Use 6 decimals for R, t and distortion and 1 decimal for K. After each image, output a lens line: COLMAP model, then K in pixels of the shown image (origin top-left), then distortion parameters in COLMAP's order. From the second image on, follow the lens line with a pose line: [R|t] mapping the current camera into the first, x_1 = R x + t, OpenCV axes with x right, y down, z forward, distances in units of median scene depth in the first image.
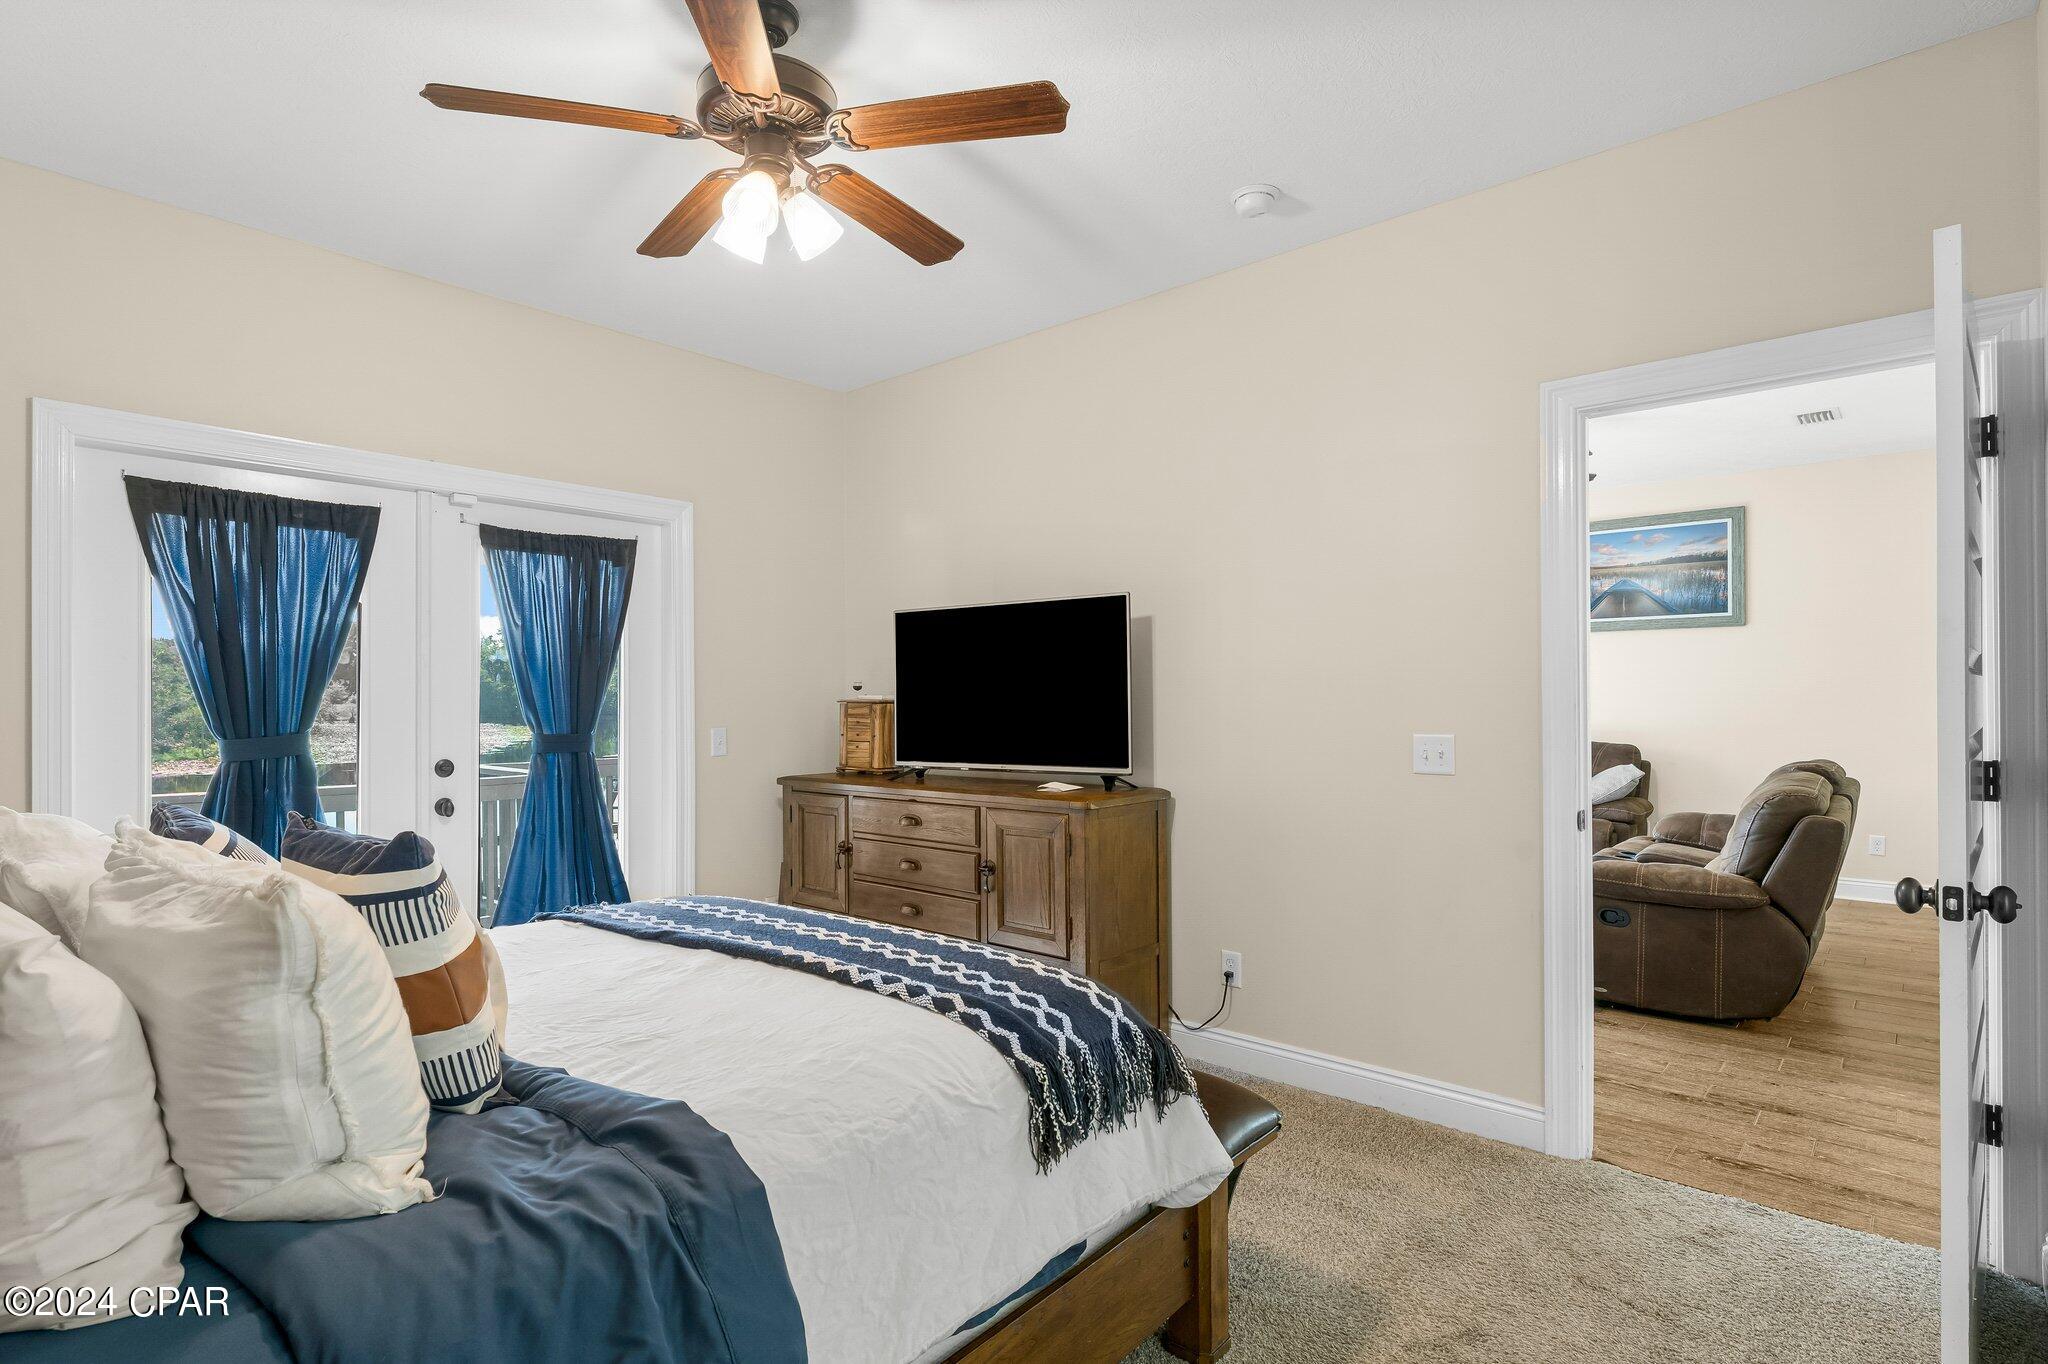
lens RADIAL K [[1024.6, 0, 1025.1], [0, 1024.6, 704.6], [0, 0, 1]] dist [-0.000732, -0.000189]
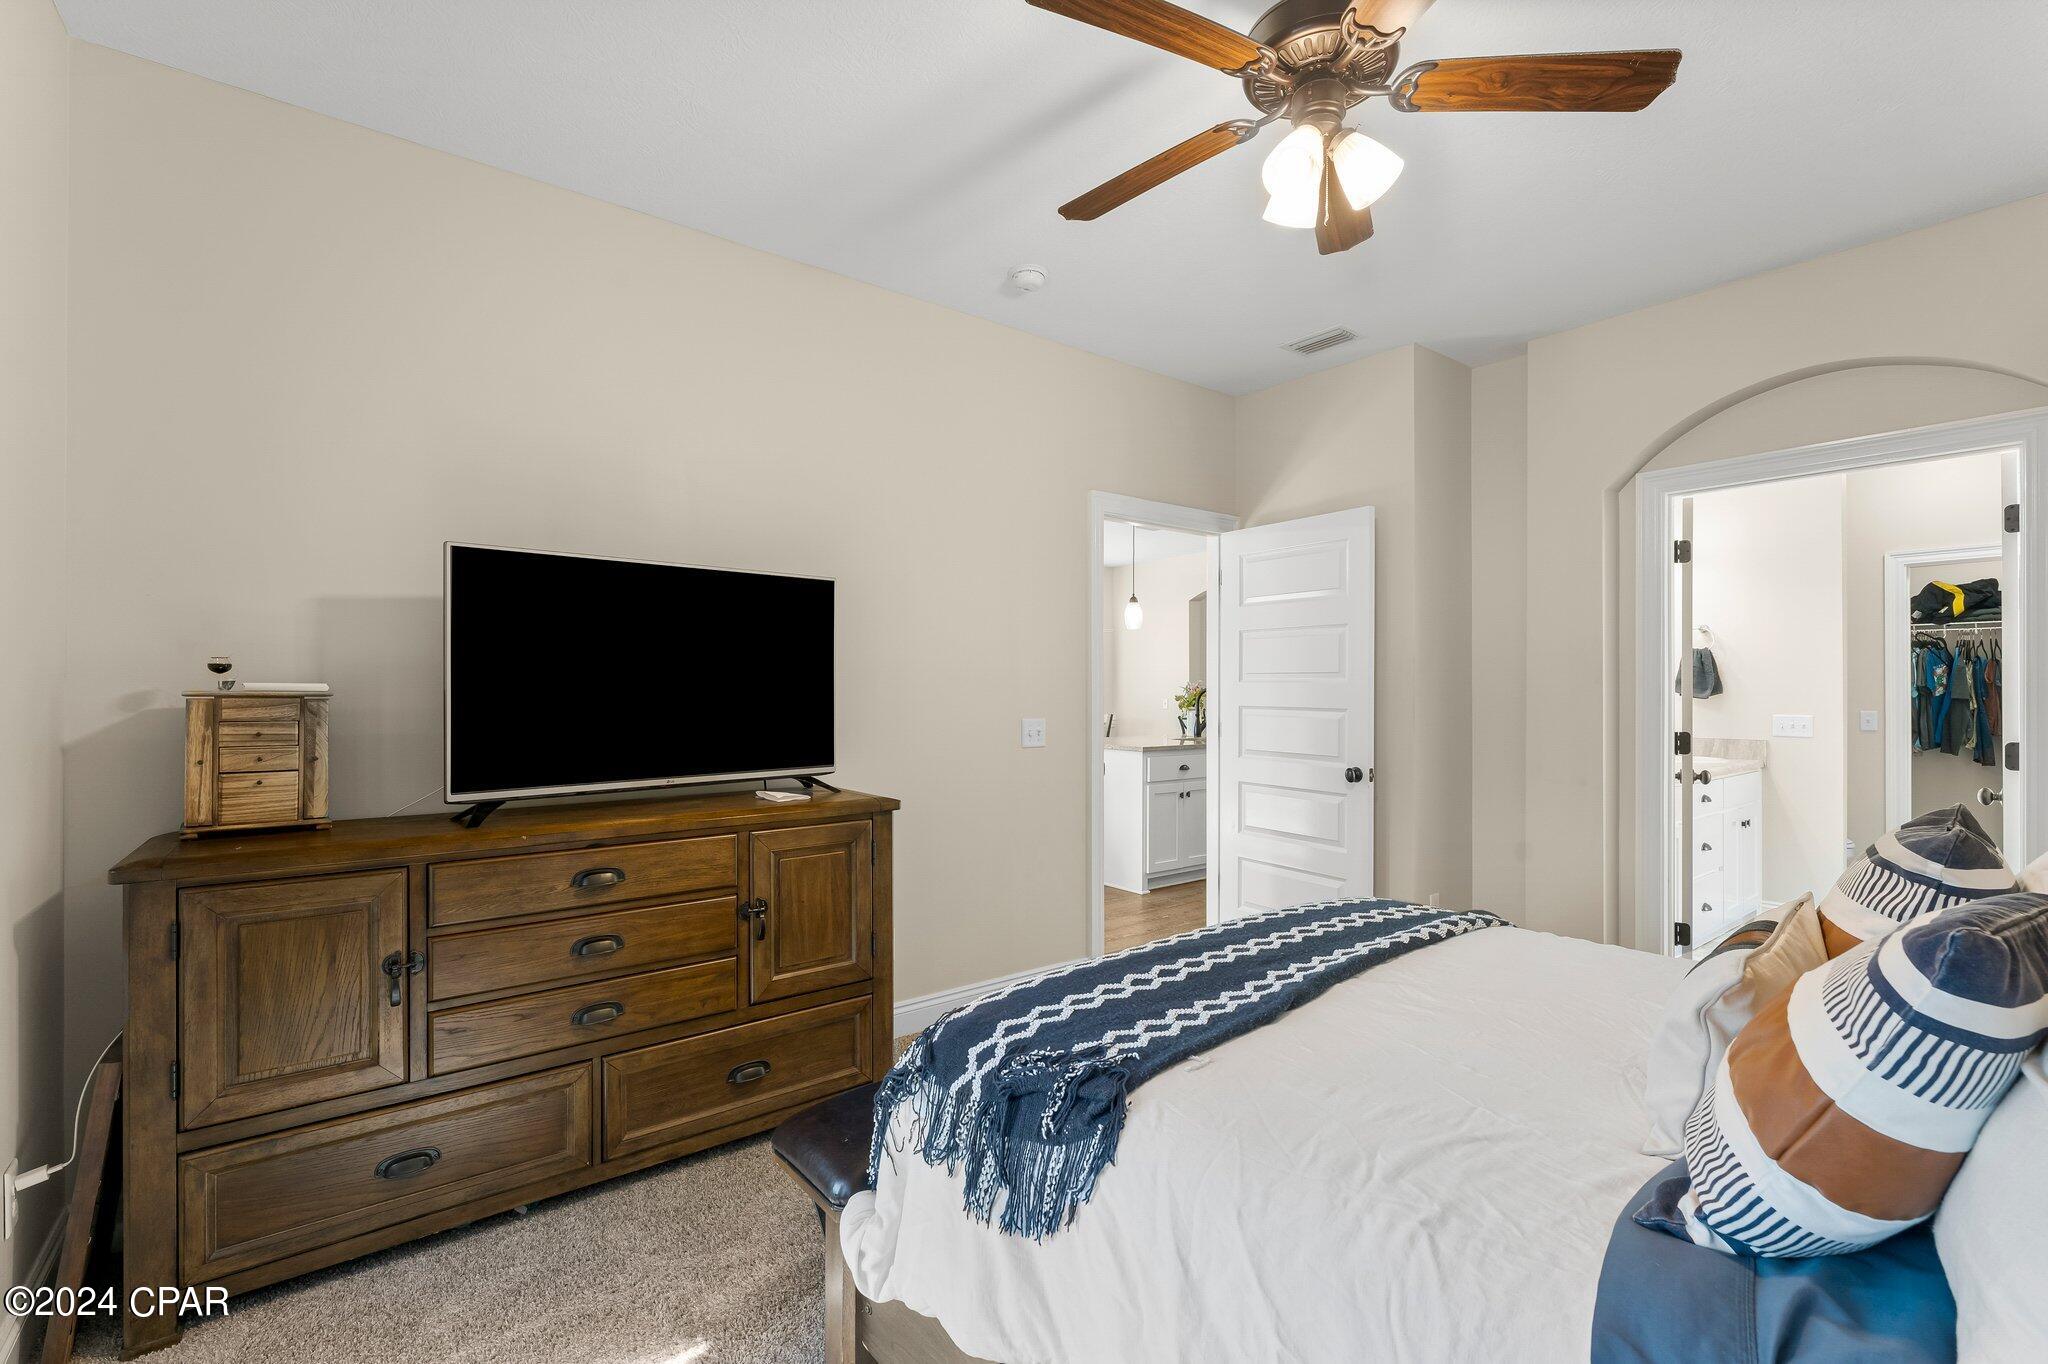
lens RADIAL K [[882.7, 0, 1024.0], [0, 882.7, 682.0], [0, 0, 1]] dist [0.002079, 0.000145]
pose [[0.193984, 0.012298, 0.980928, -0.660467], [0.000892, 0.999919, -0.012713, -0.004057], [-0.981004, 0.003341, 0.193958, 0.671475]]
